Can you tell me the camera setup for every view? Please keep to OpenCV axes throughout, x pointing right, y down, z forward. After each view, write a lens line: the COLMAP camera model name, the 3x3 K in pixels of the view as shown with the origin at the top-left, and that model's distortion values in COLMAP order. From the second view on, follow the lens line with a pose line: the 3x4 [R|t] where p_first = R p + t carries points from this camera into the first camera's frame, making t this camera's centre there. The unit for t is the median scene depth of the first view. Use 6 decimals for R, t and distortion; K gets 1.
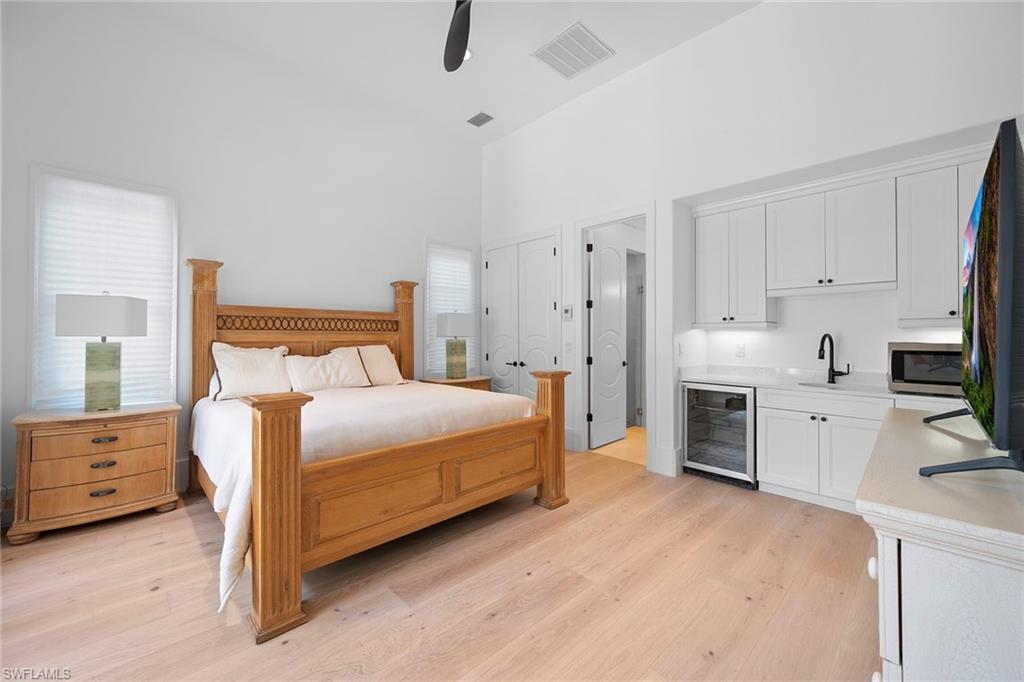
lens RADIAL K [[408.2, 0, 514.9], [0, 408.2, 329.1], [0, 0, 1]] dist [-0.000111, -0.000224]
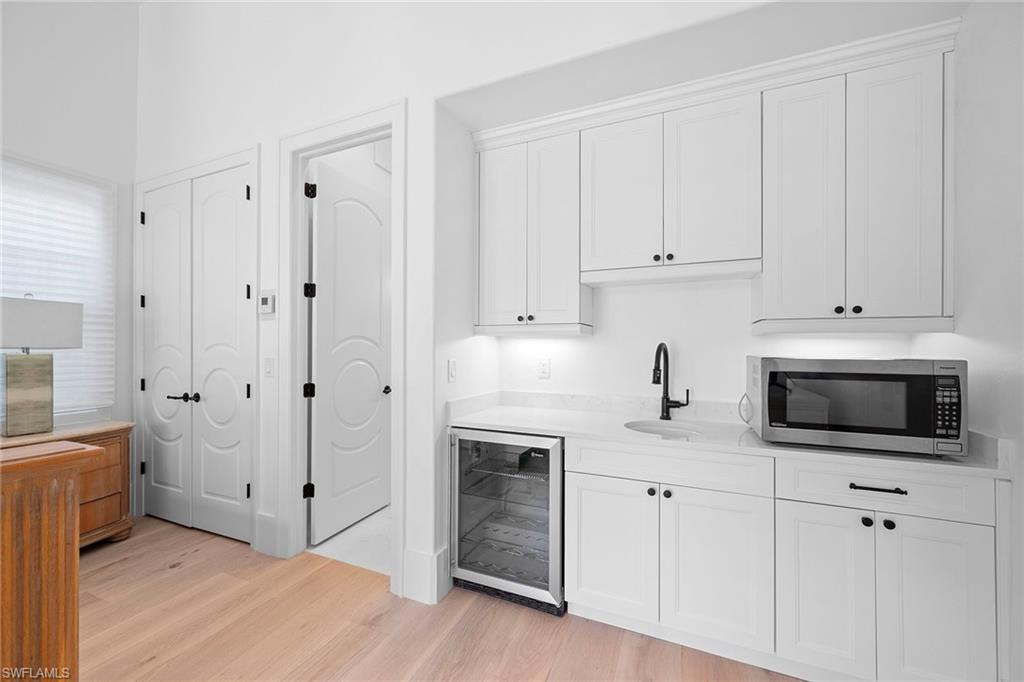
lens RADIAL K [[408.2, 0, 514.9], [0, 408.2, 329.1], [0, 0, 1]] dist [-0.000111, -0.000224]
pose [[0.919495, 0.016618, 0.392751, 0.270904], [-0.007046, 0.999642, -0.025802, 0.006774], [-0.393039, 0.020957, 0.919283, 0.449839]]
